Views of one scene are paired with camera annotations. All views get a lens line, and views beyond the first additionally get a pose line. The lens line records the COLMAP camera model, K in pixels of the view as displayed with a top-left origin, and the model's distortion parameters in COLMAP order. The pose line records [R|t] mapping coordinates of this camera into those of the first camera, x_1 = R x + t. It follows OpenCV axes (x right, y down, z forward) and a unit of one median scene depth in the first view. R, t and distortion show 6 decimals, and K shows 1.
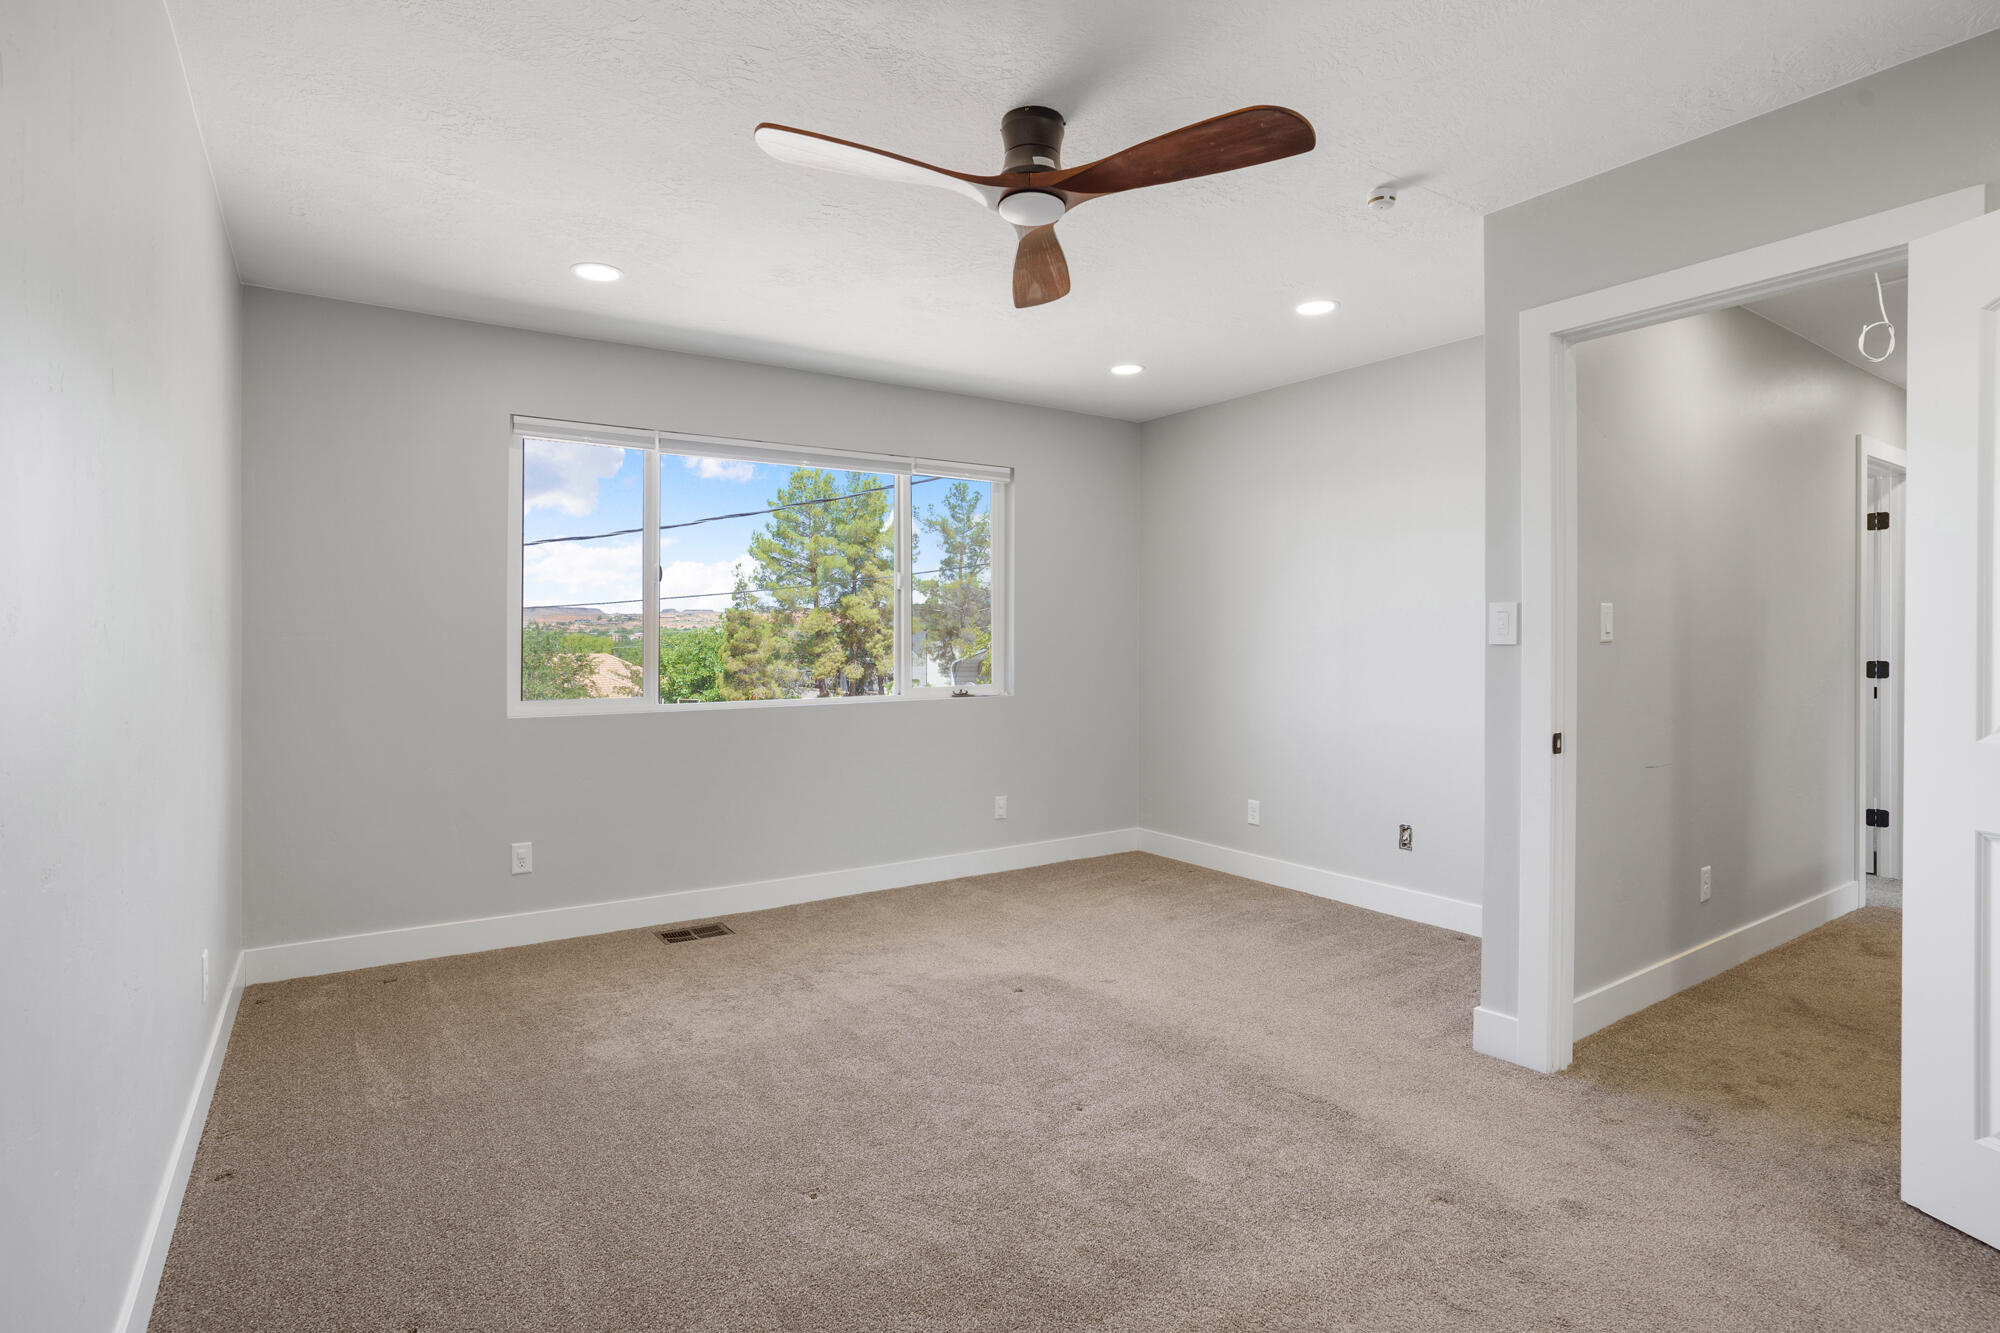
lens RADIAL K [[1006.3, 0, 990.3], [0, 1006.3, 634.3], [0, 0, 1]] dist [-0.070778, 0.036813]
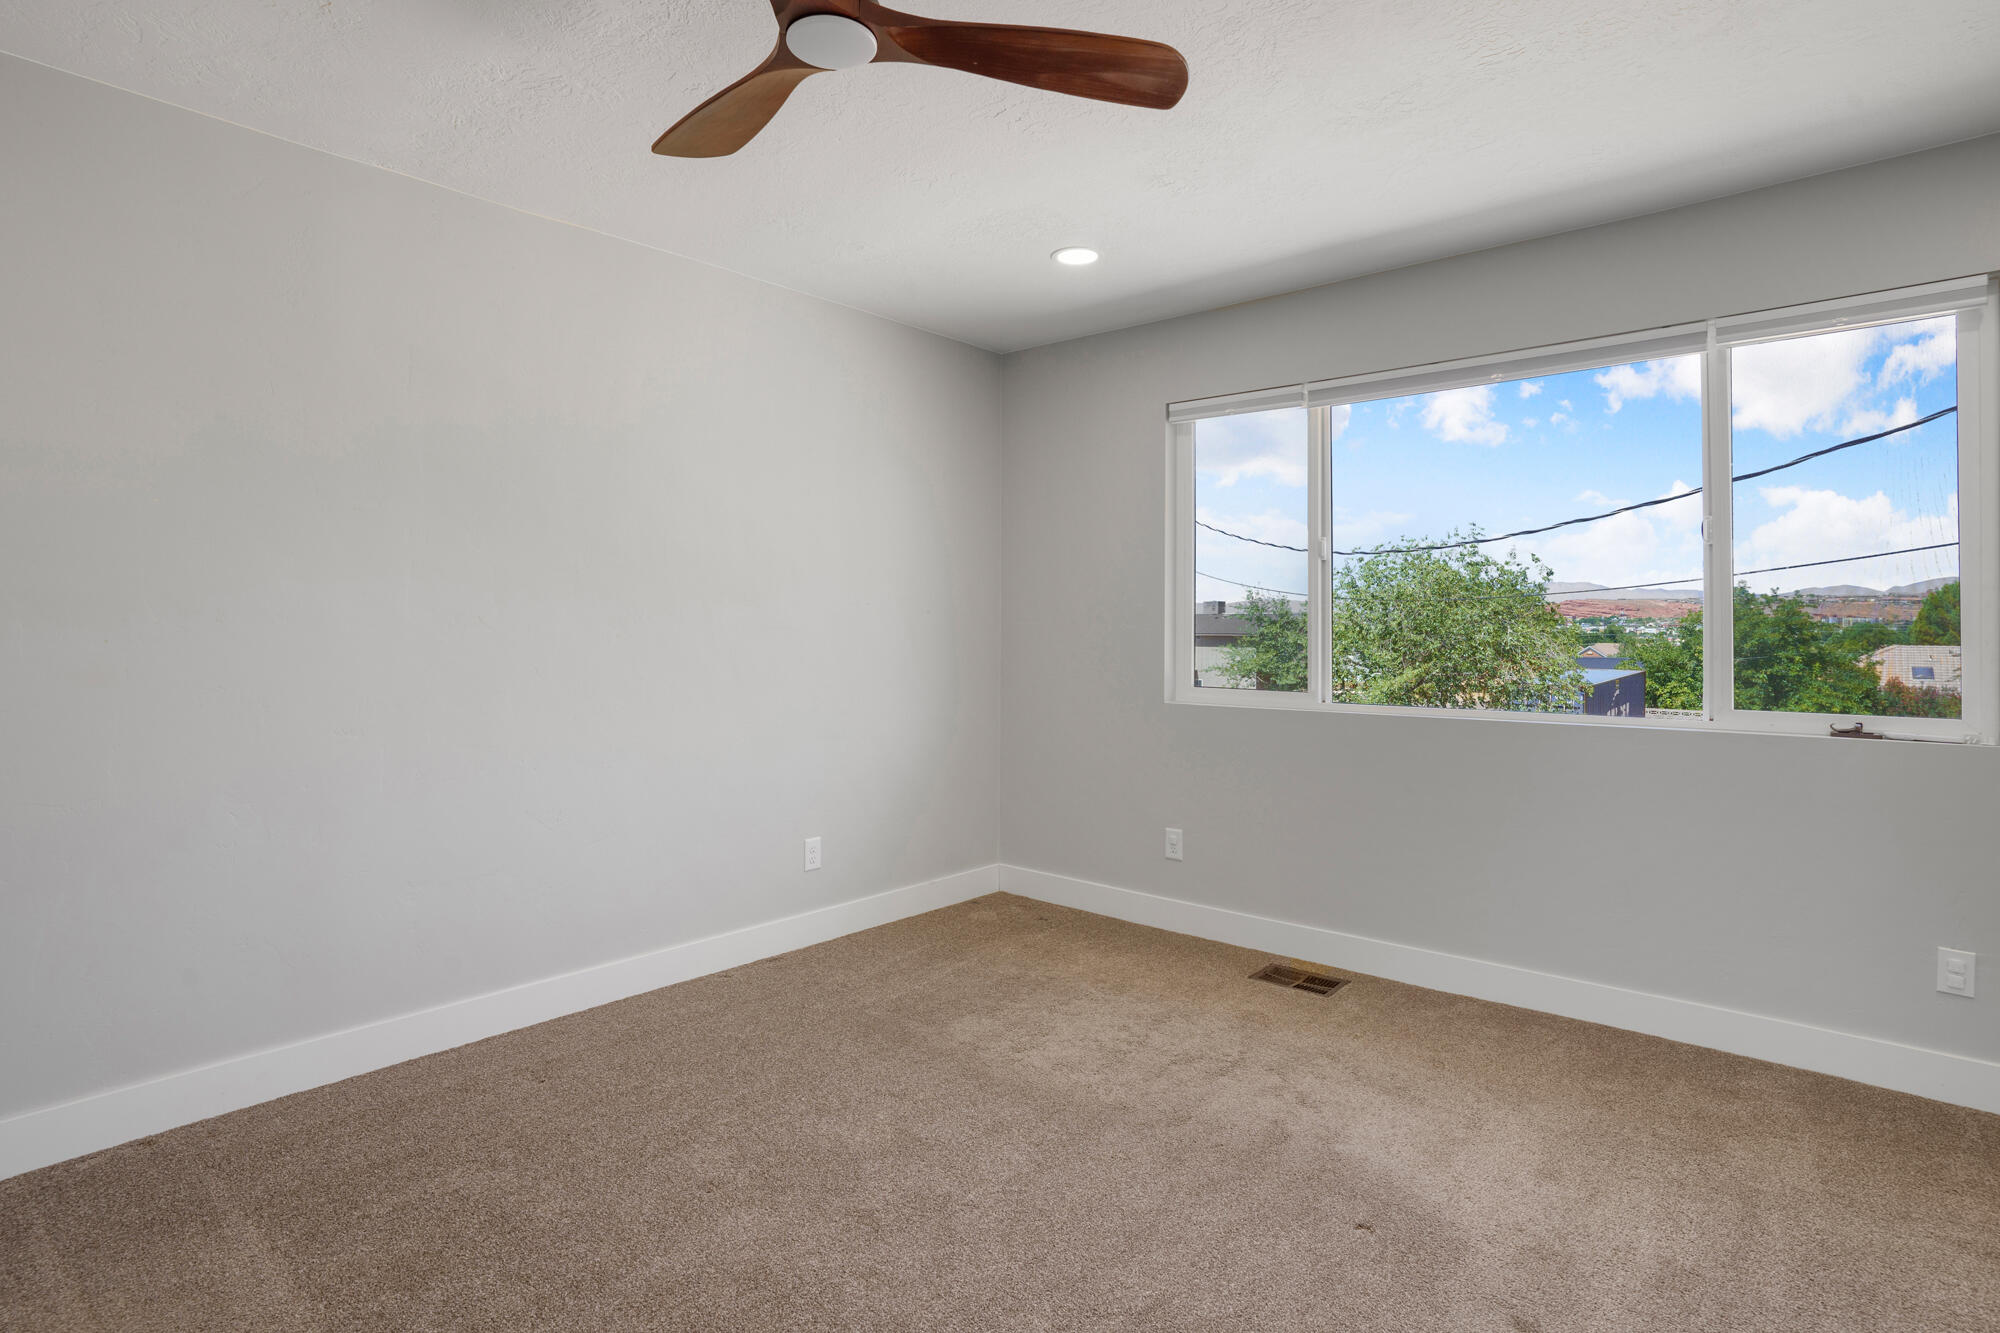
lens RADIAL K [[1016.0, 0, 996.8], [0, 1016.0, 612.8], [0, 0, 1]] dist [-0.077416, 0.037282]
pose [[0.259854, -0.008325, -0.965612, 0.458257], [0.000415, 0.999964, -0.008509, 0.000654], [0.965648, 0.001811, 0.259848, 0.548257]]
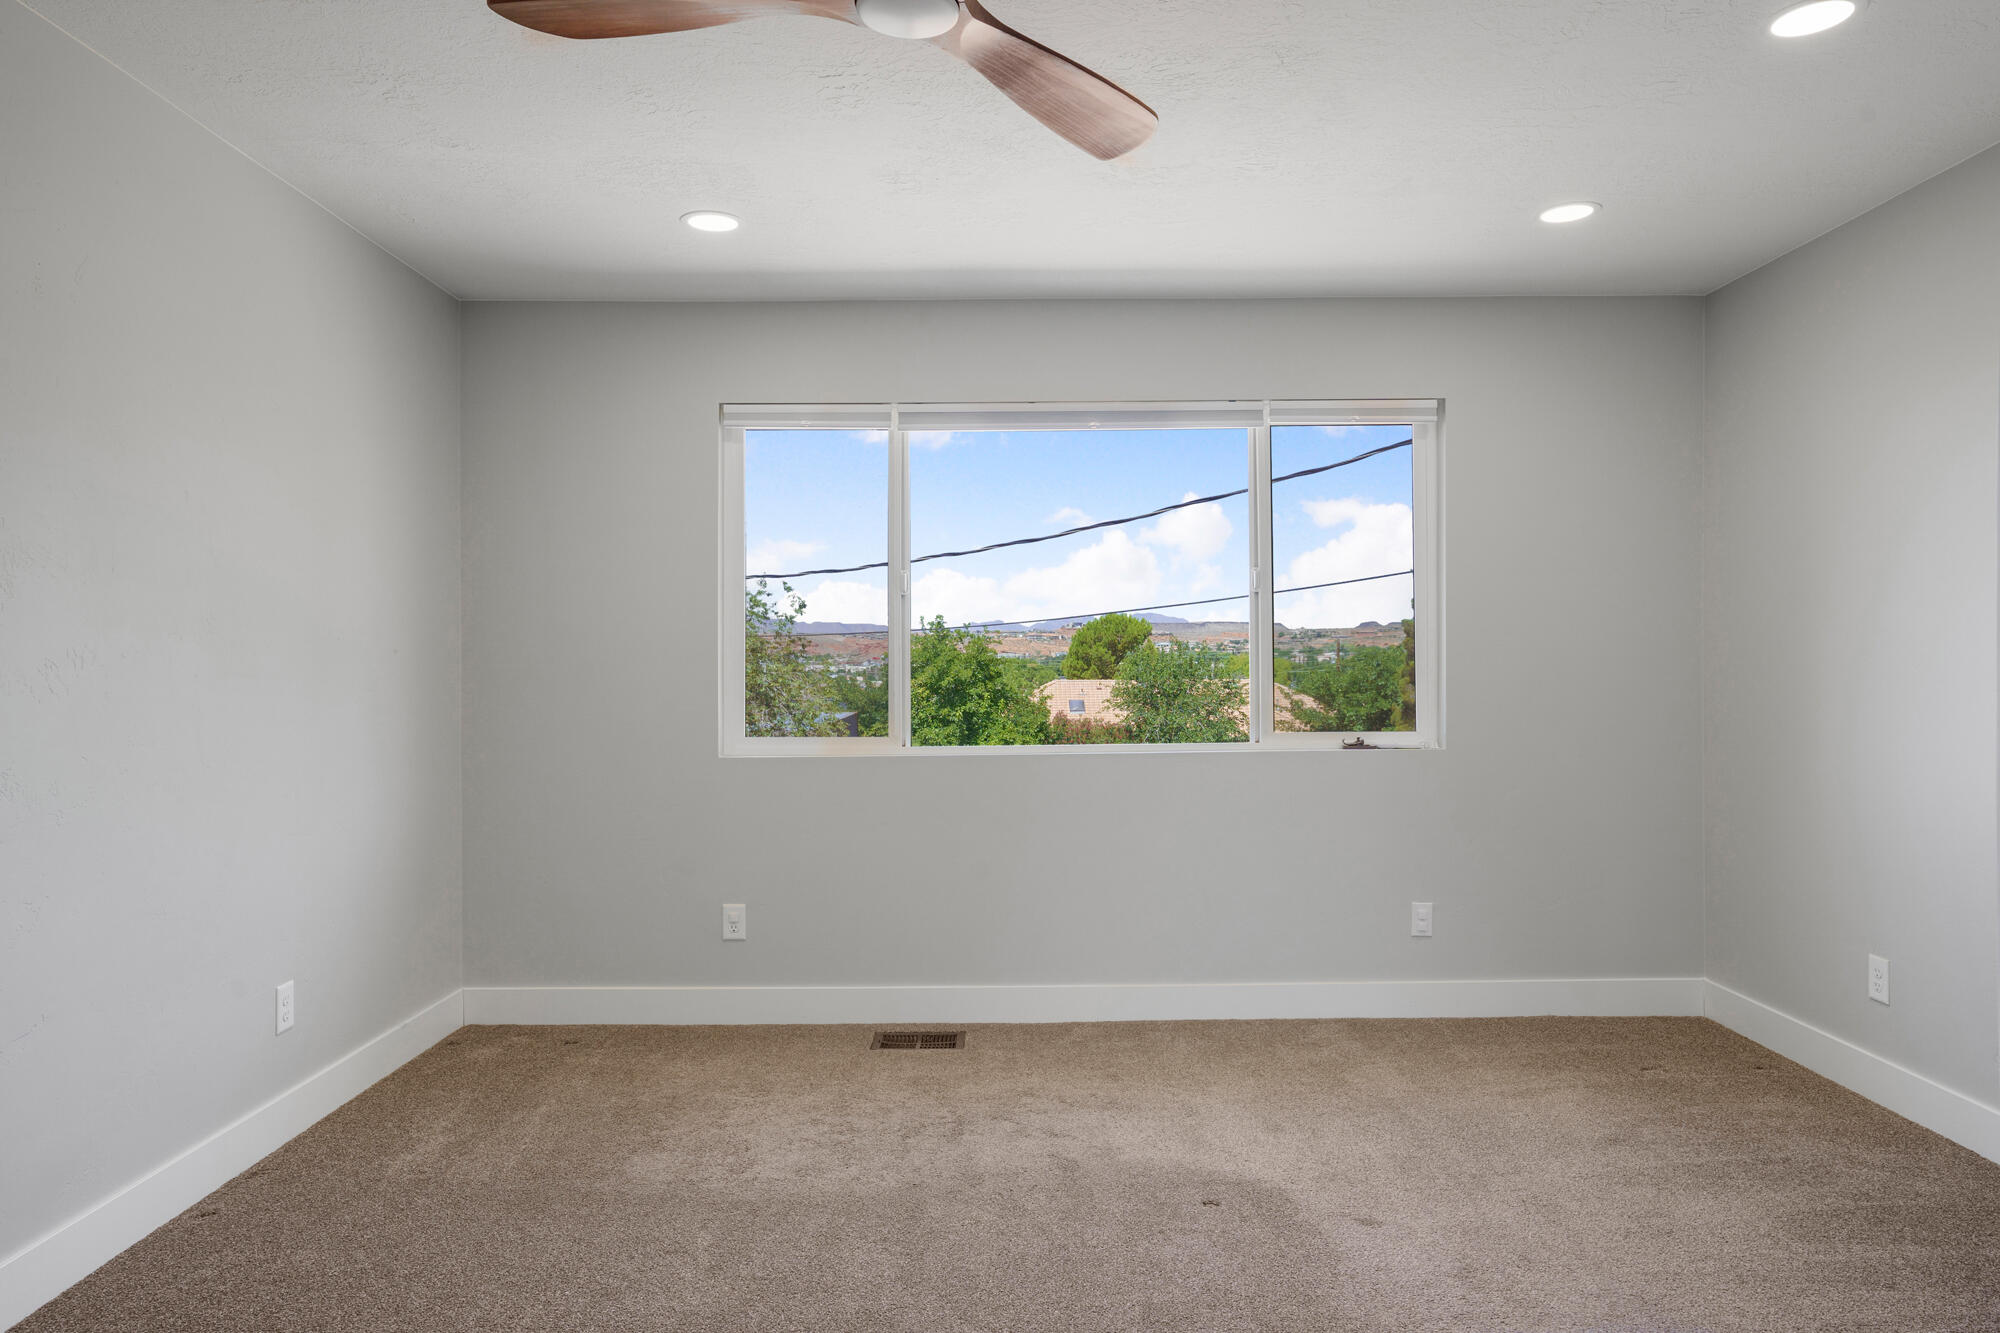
lens RADIAL K [[1300.0, 0, 1000.0], [0, 1300.0, 666.5], [0, 0, 1]] dist [-0.009276, 0.003444]
pose [[0.833014, -0.000928, -0.553251, 0.331135], [0.006191, 0.999952, 0.007645, -0.001539], [0.553217, -0.009794, 0.832979, 0.189994]]
